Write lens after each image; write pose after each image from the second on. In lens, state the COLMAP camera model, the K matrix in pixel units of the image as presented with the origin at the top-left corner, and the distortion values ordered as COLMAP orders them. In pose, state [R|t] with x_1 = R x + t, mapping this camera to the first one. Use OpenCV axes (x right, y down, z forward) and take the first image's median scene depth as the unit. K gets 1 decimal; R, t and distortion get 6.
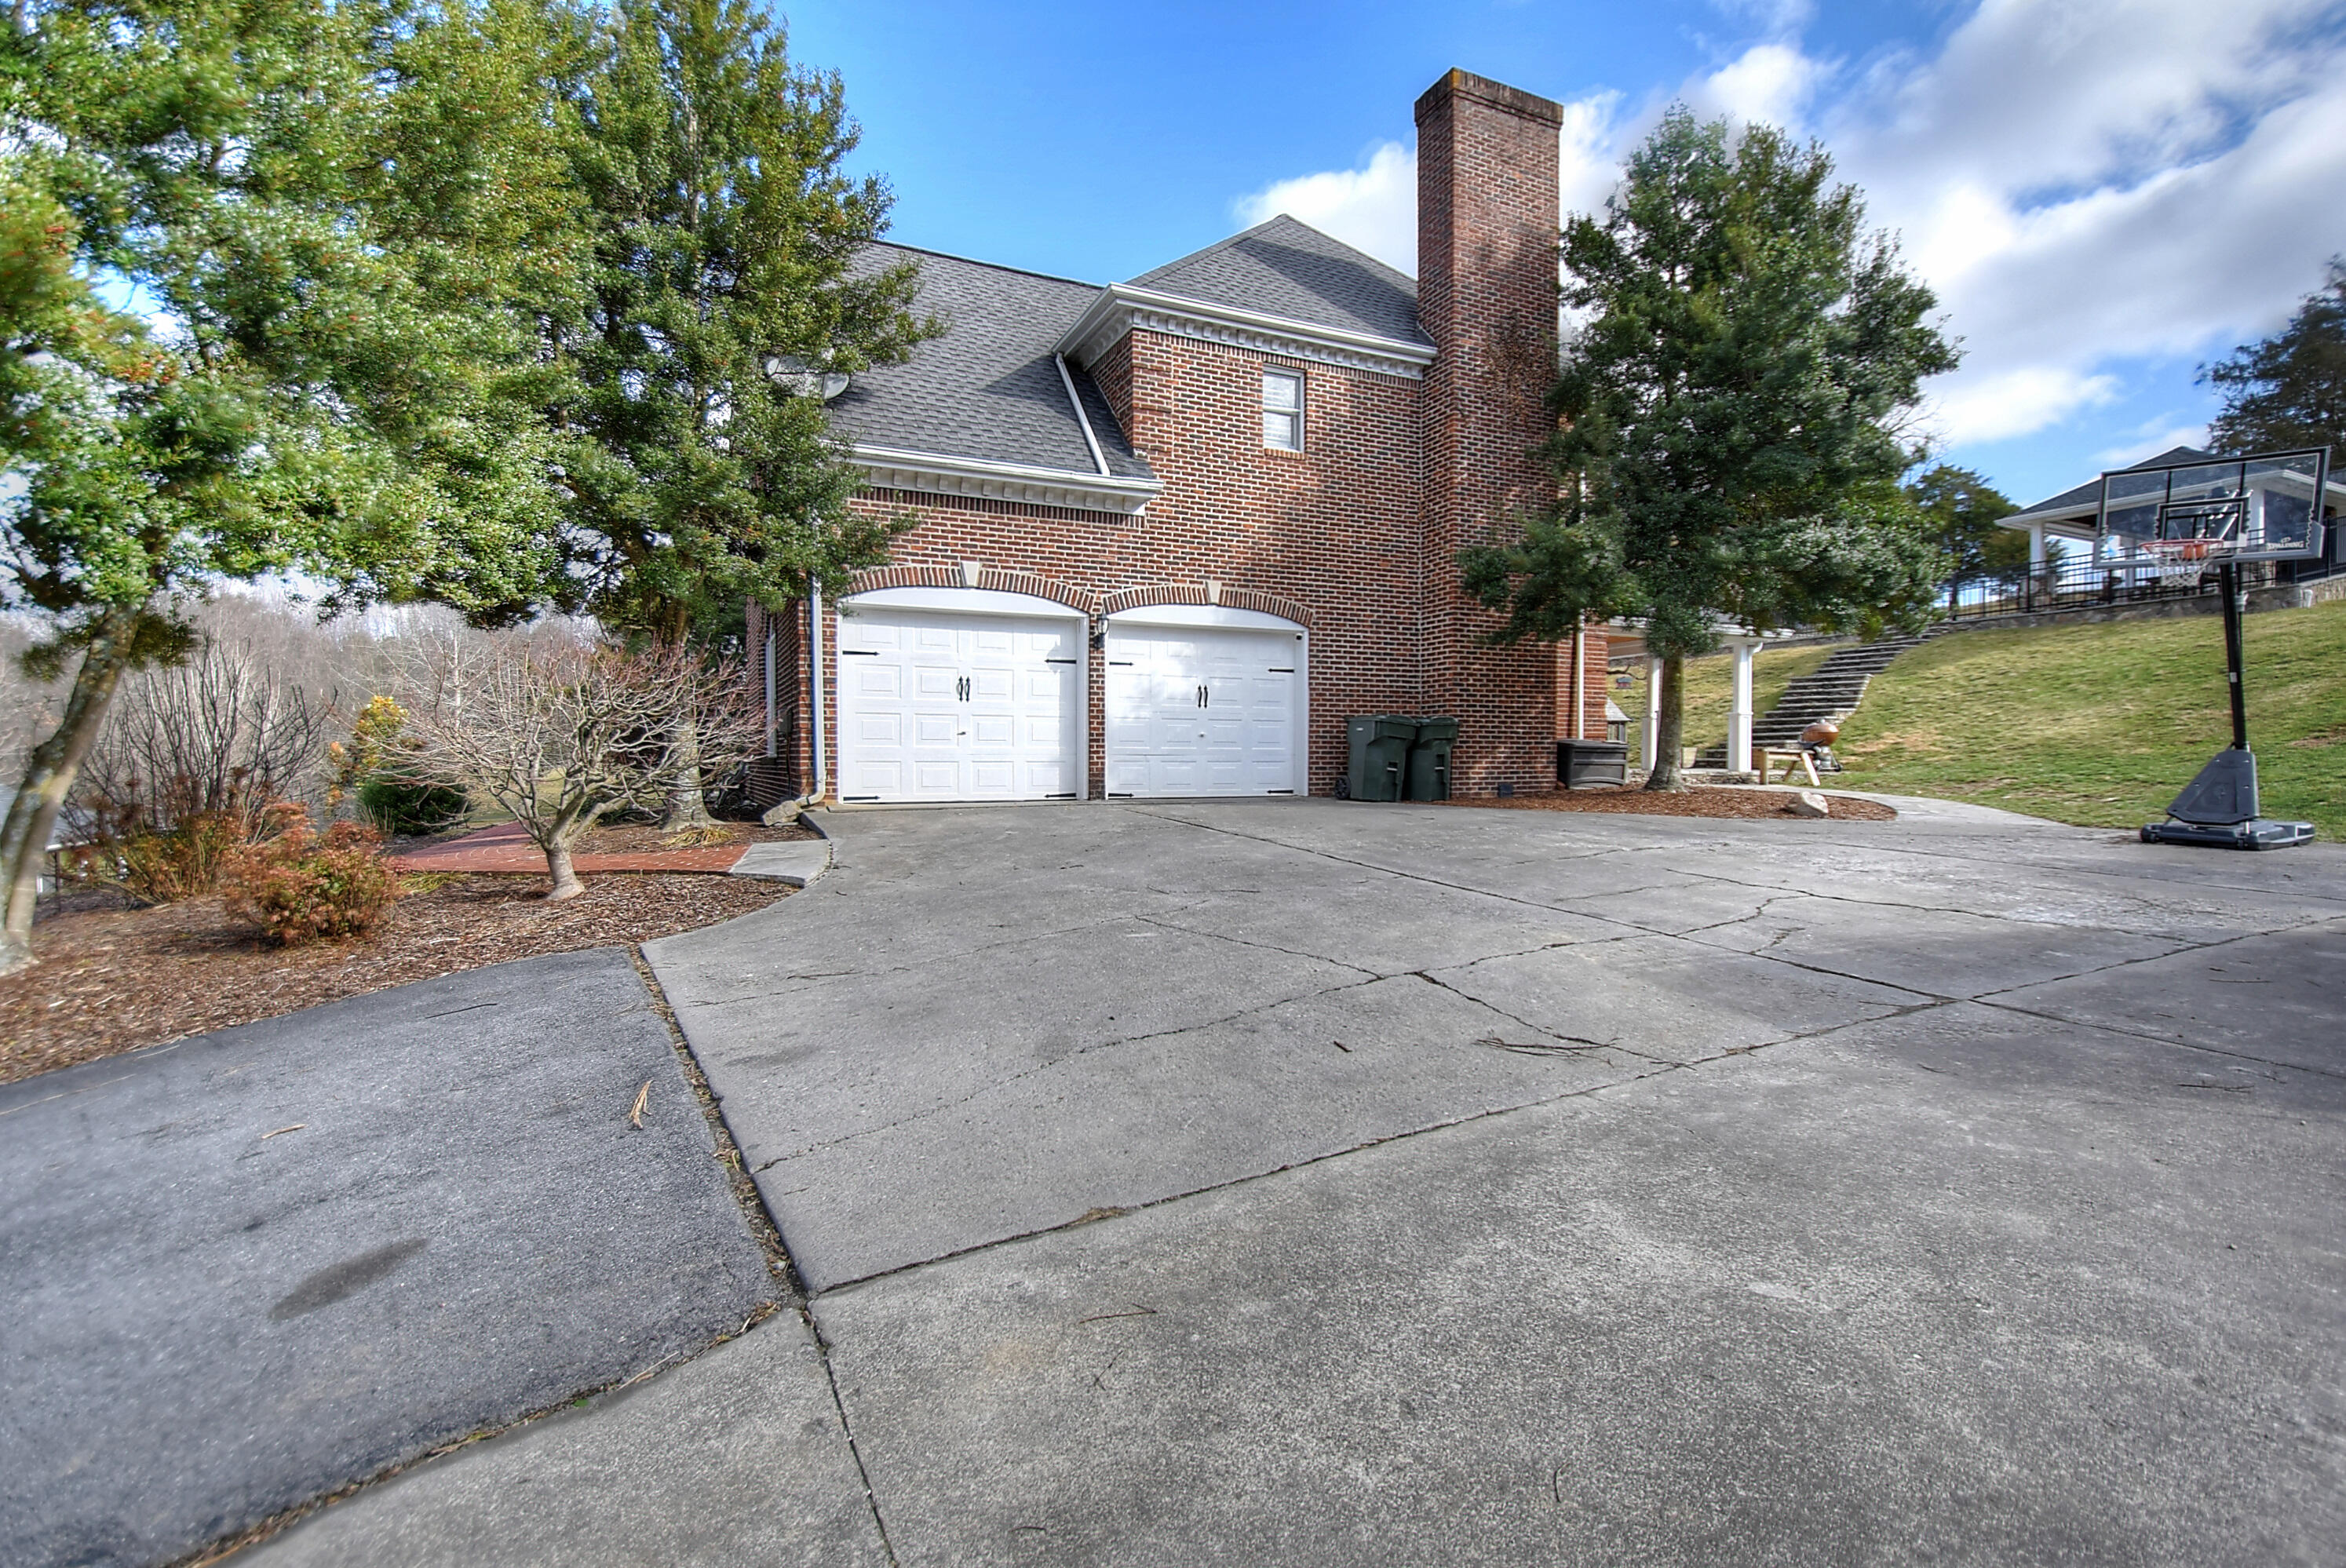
lens RADIAL K [[1074.4, 0, 1164.8], [0, 1074.4, 759.7], [0, 0, 1]] dist [-0.008492, -0.000355]
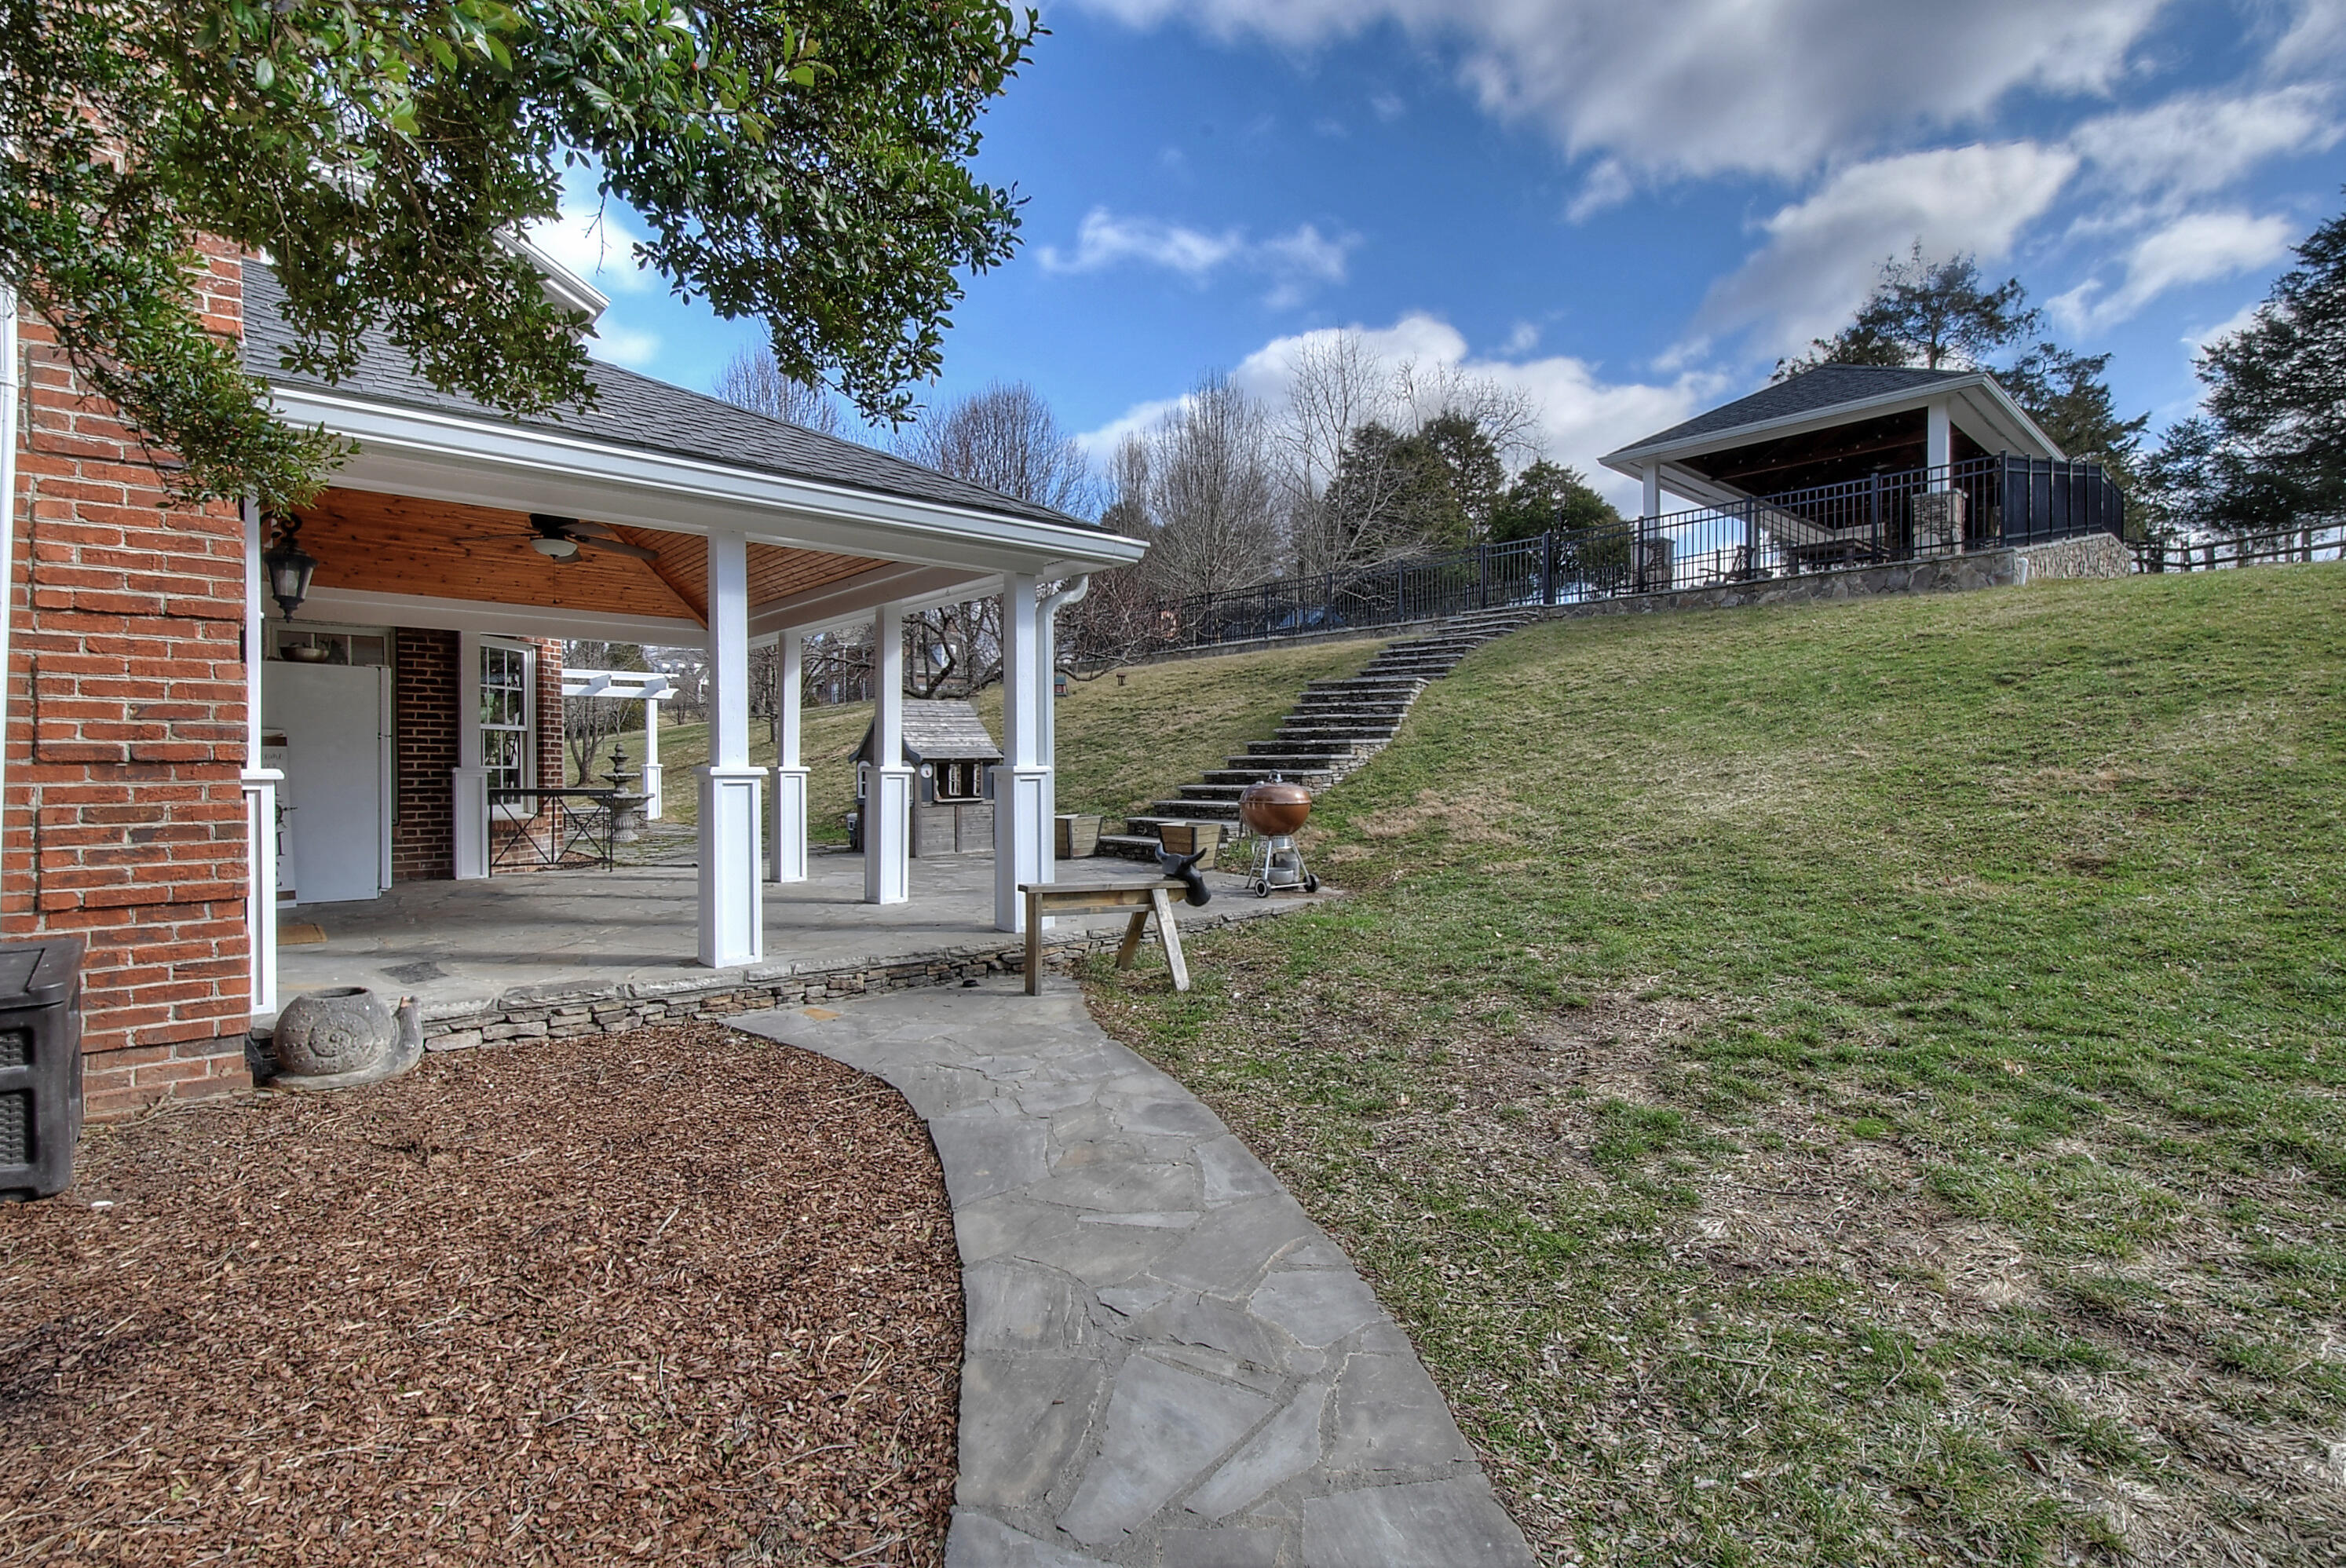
lens RADIAL K [[1074.5, 0, 1164.8], [0, 1074.5, 759.7], [0, 0, 1]] dist [-0.008492, -0.000355]
pose [[0.959135, -0.001479, 0.282945, 0.383065], [0.002406, 0.999993, -0.002928, -0.036410], [-0.282939, 0.003489, 0.959132, 0.508348]]
